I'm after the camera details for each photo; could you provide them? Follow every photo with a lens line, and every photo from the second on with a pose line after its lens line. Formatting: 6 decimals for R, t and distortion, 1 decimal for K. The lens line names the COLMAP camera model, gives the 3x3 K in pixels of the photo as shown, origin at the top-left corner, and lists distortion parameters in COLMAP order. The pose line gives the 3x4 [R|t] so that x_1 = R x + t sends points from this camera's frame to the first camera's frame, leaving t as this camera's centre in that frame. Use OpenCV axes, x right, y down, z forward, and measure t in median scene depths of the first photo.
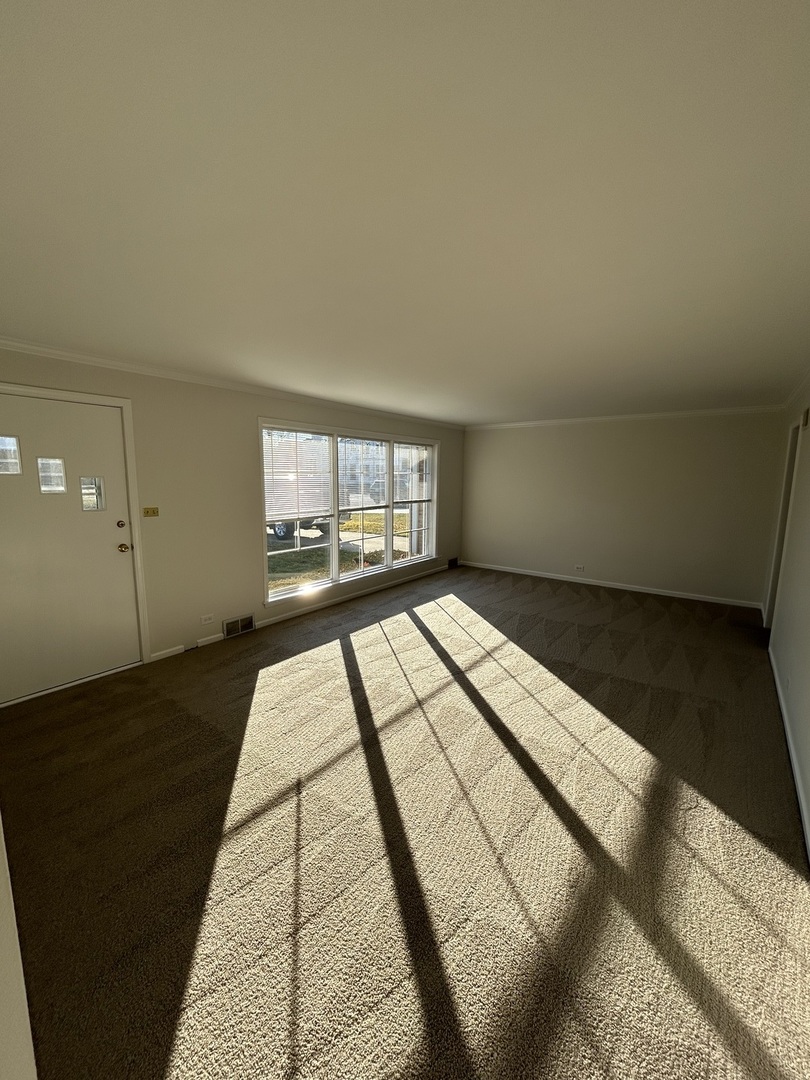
lens RADIAL K [[437.0, 0, 406.2], [0, 437.0, 538.5], [0, 0, 1]] dist [-0.002958, 0.000107]
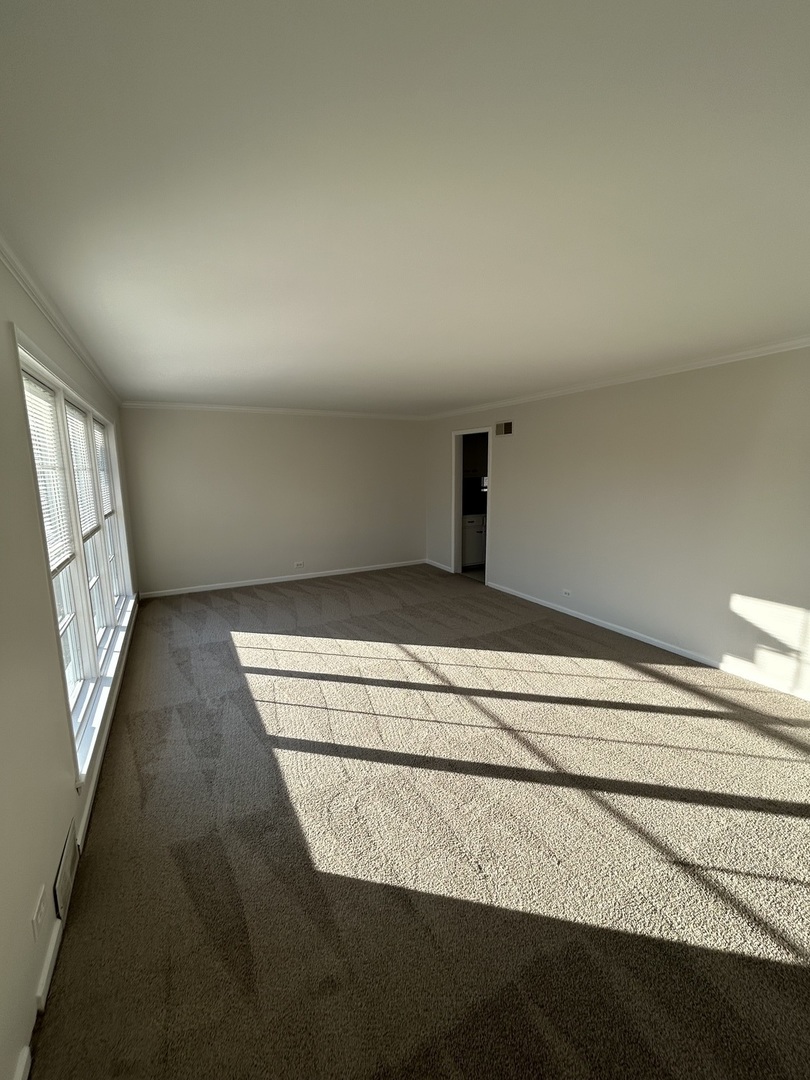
lens RADIAL K [[437.0, 0, 405.1], [0, 437.0, 540.9], [0, 0, 1]] dist [-0.002958, 0.000107]
pose [[0.427679, -0.161172, 0.889446, -0.679692], [0.145447, 0.983425, 0.108265, -0.104873], [-0.892152, 0.083064, 0.444032, 0.670583]]
